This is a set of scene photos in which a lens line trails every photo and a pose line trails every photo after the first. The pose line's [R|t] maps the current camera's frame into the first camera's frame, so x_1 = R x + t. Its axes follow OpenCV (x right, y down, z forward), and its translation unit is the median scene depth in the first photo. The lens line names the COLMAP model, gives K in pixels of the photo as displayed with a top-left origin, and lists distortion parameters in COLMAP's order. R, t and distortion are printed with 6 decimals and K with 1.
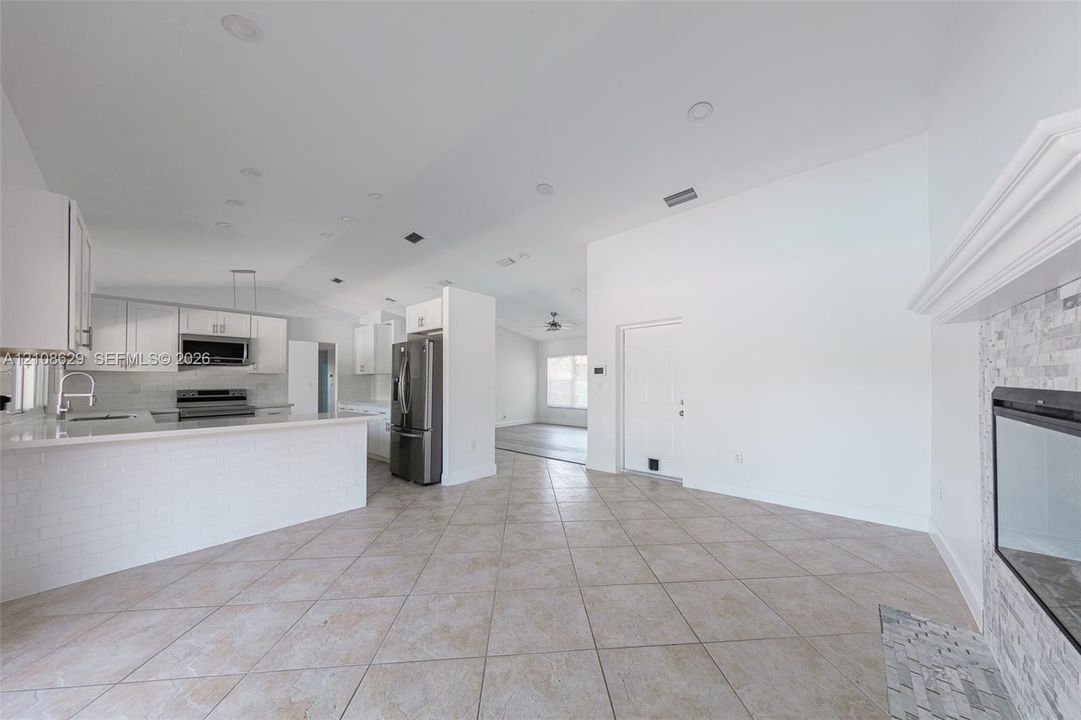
lens RADIAL K [[352.7, 0, 557.4], [0, 352.7, 379.1], [0, 0, 1]] dist [0.000240, 0.000014]
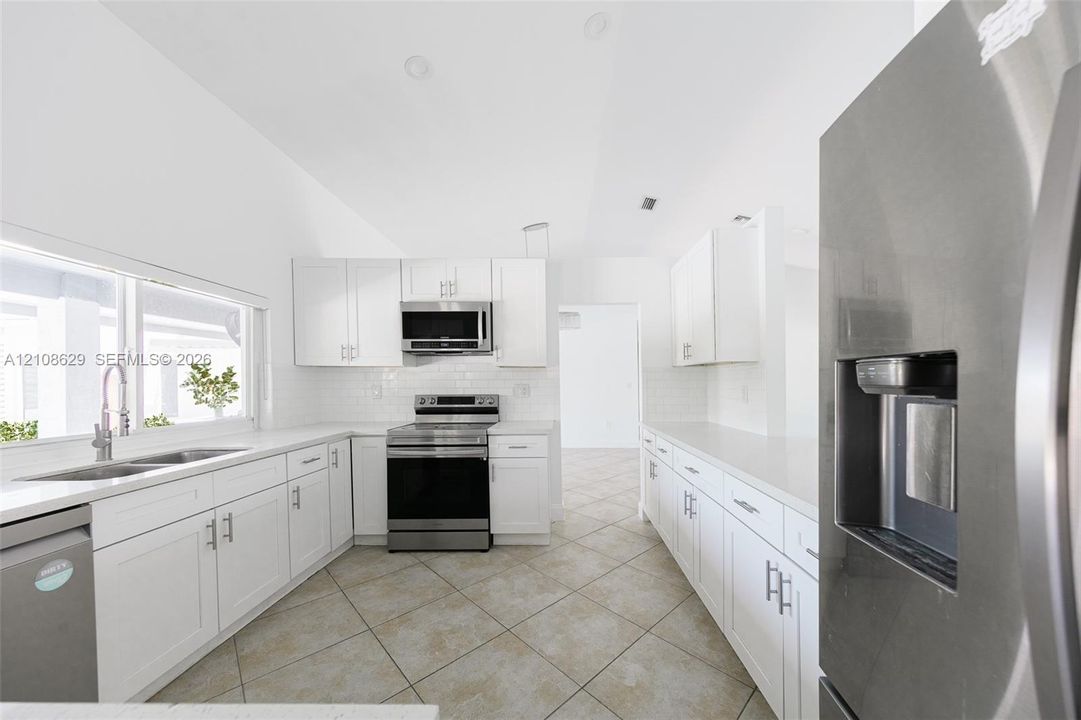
lens RADIAL K [[352.7, 0, 557.4], [0, 352.7, 379.1], [0, 0, 1]] dist [0.000240, 0.000014]
pose [[0.629214, -0.003889, -0.777223, -0.400363], [0.006164, 0.999981, -0.000014, 0.003335], [0.777208, -0.004782, 0.629226, 0.761386]]
